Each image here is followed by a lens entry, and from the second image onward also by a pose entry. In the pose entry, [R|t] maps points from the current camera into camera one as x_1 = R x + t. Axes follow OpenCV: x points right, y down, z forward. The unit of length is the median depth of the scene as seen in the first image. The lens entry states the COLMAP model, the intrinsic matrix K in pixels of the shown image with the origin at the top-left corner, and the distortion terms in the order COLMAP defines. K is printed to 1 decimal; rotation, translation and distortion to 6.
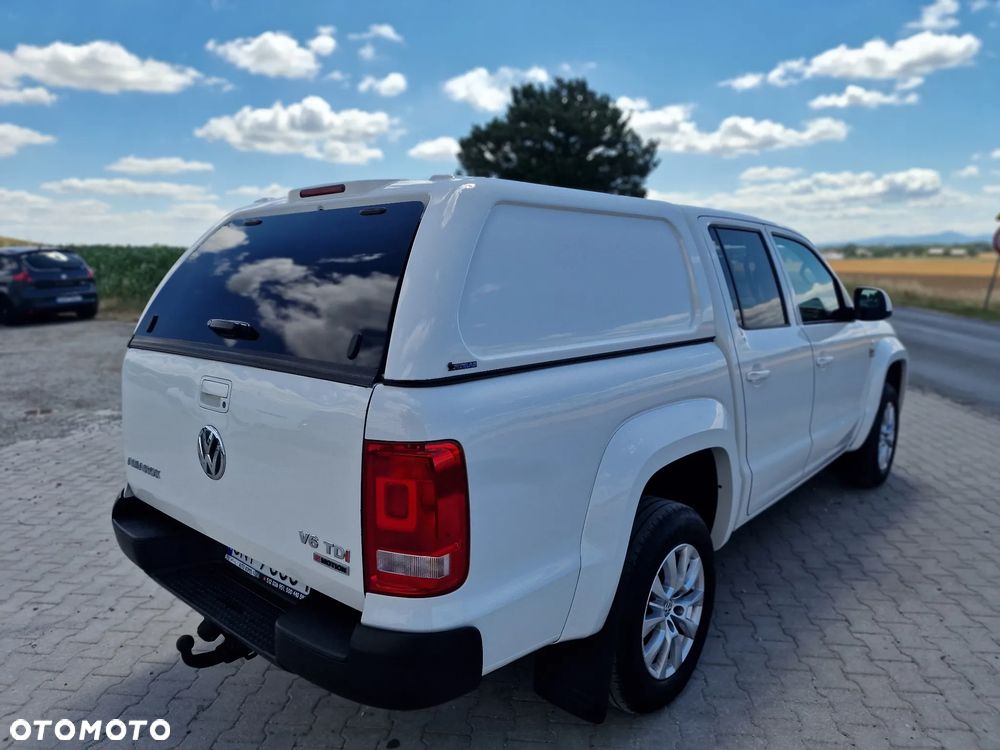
lens RADIAL K [[679.5, 0, 487.5], [0, 679.5, 364.4], [0, 0, 1]] dist [0.079036, -0.064167]
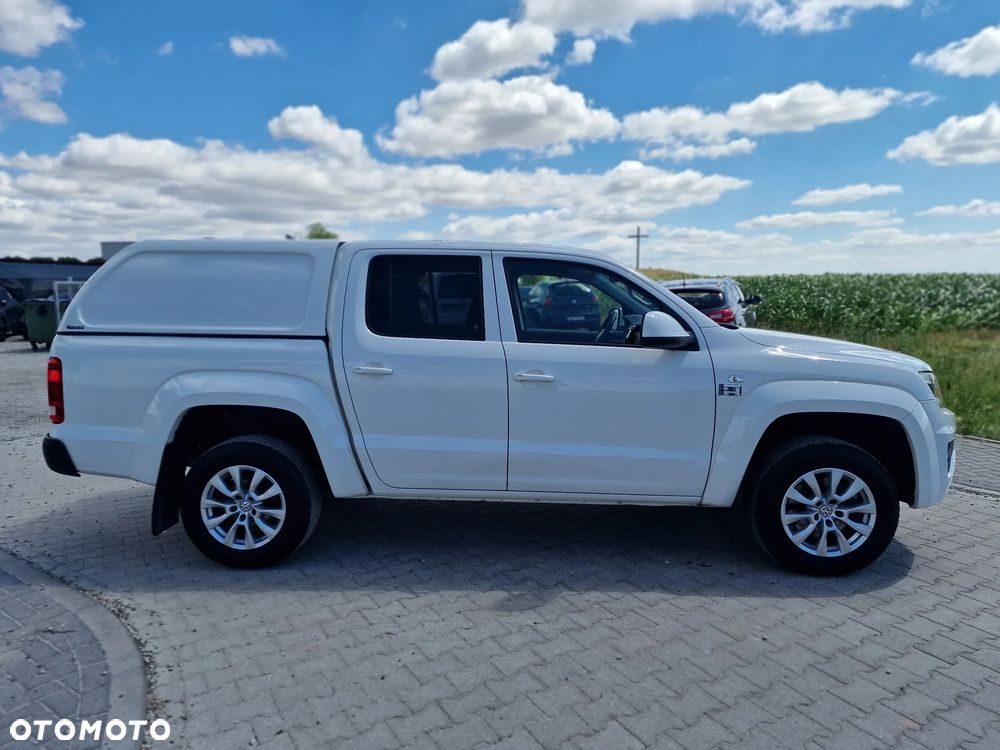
lens RADIAL K [[679.5, 0, 489.7], [0, 679.5, 367.9], [0, 0, 1]] dist [0.079036, -0.064167]
pose [[0.621918, 0.088223, -0.778097, 0.872290], [-0.116006, 0.993050, 0.019874, -0.023192], [0.774443, 0.077904, 0.627829, 0.220313]]
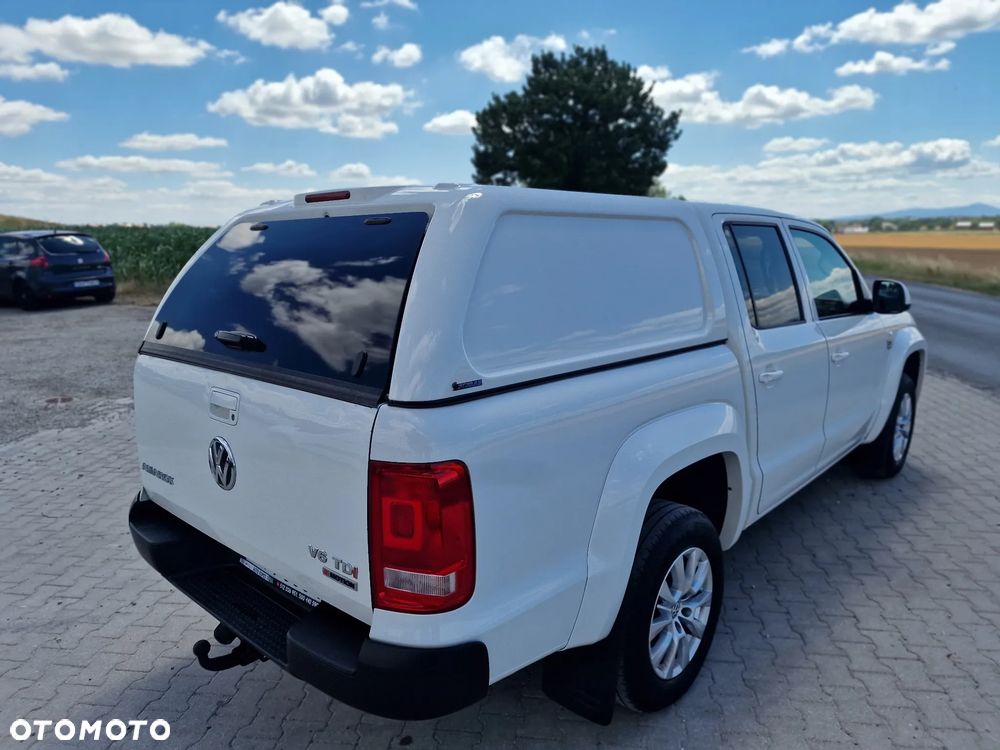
lens RADIAL K [[679.5, 0, 495.4], [0, 679.5, 377.3], [0, 0, 1]] dist [0.079036, -0.064167]
pose [[0.999877, -0.004283, -0.015106, 0.006821], [0.005063, 0.998637, 0.051948, -0.020753], [0.014863, -0.052018, 0.998536, 0.001229]]
